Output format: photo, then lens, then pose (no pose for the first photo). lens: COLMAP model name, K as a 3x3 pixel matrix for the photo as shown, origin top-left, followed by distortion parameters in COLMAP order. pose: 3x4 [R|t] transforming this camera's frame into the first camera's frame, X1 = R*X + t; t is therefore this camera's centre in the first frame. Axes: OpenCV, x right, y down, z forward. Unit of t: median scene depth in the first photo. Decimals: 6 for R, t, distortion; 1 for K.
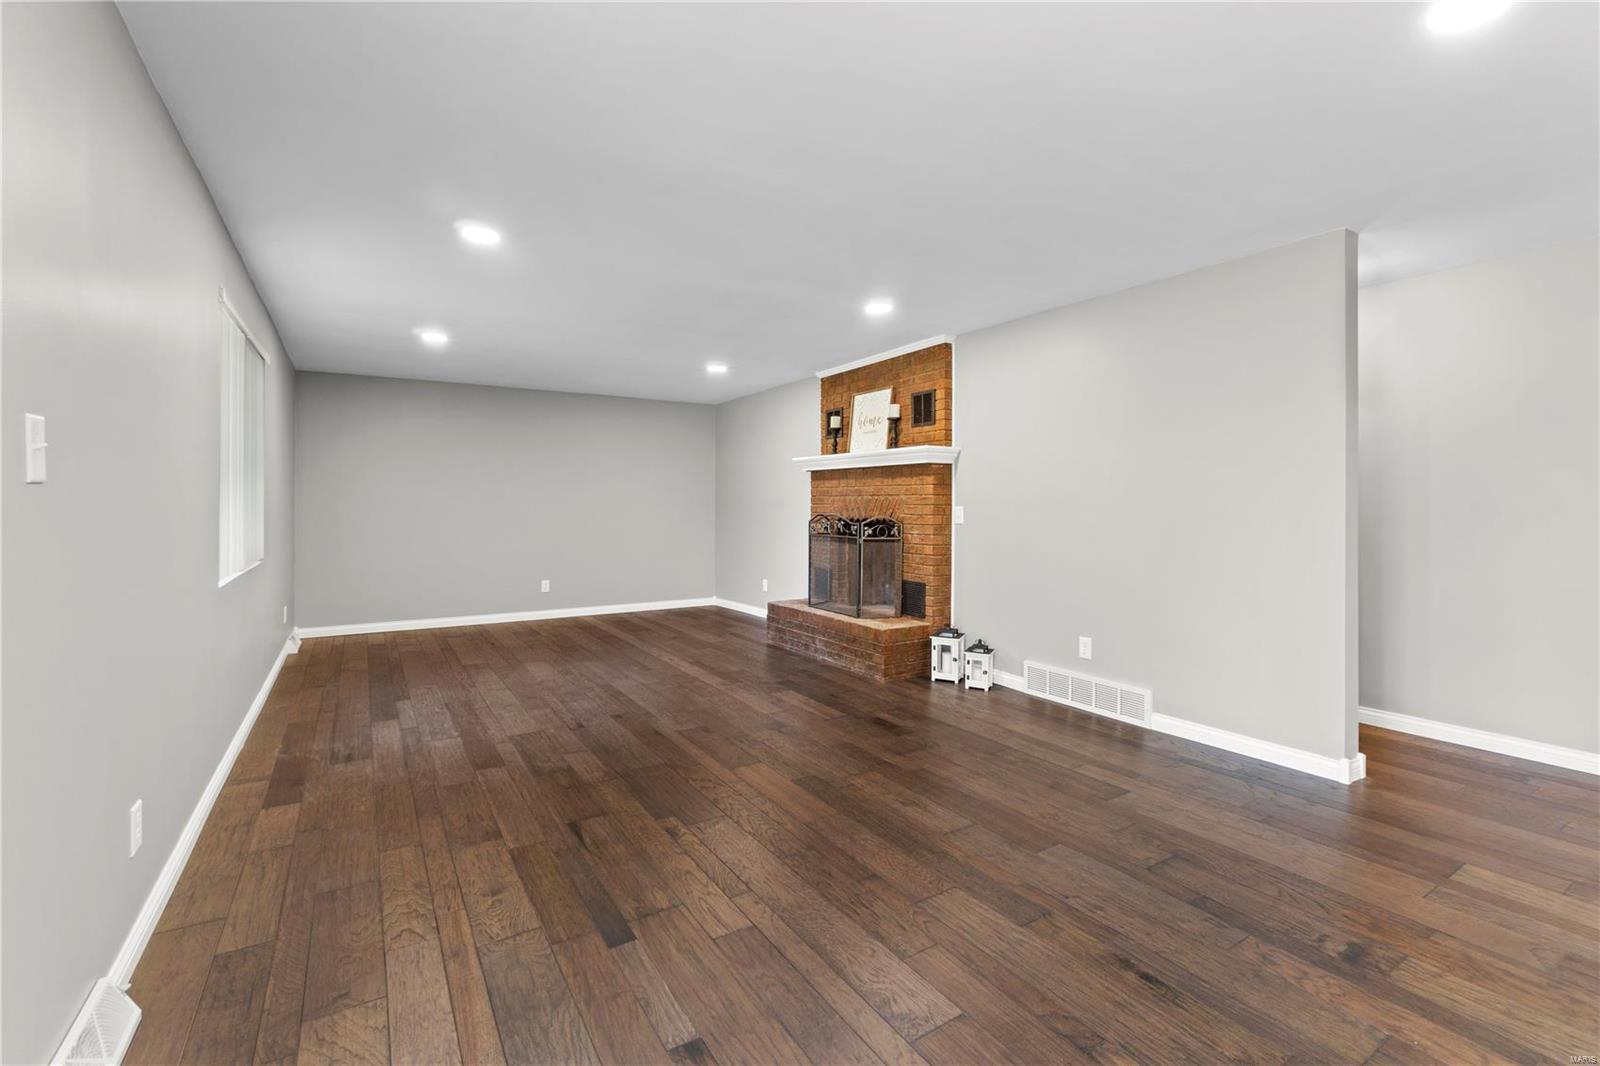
lens RADIAL K [[690.3, 0, 798.8], [0, 690.3, 518.5], [0, 0, 1]] dist [-0.005403, 0.000396]
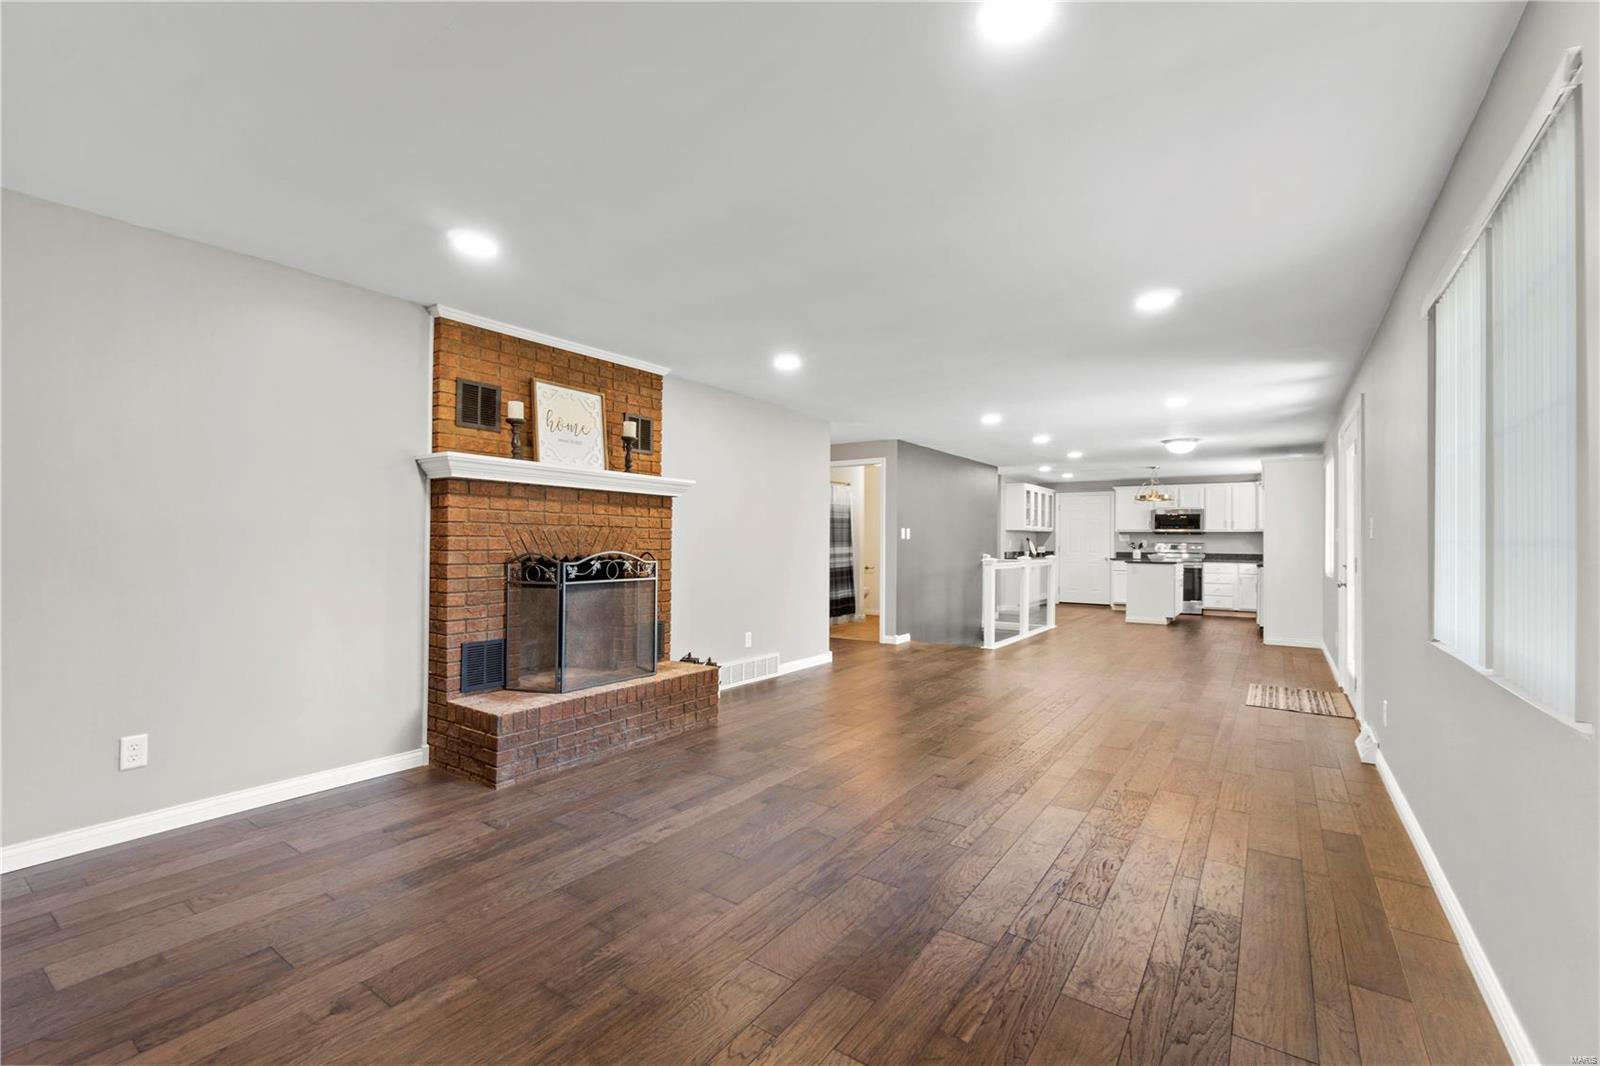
lens RADIAL K [[690.3, 0, 797.3], [0, 690.3, 536.3], [0, 0, 1]] dist [-0.005403, 0.000396]
pose [[-0.386126, 0.000004, 0.922446, -0.724989], [0.008006, 0.999962, 0.003347, -0.023405], [-0.922411, 0.008677, -0.386112, 1.122458]]
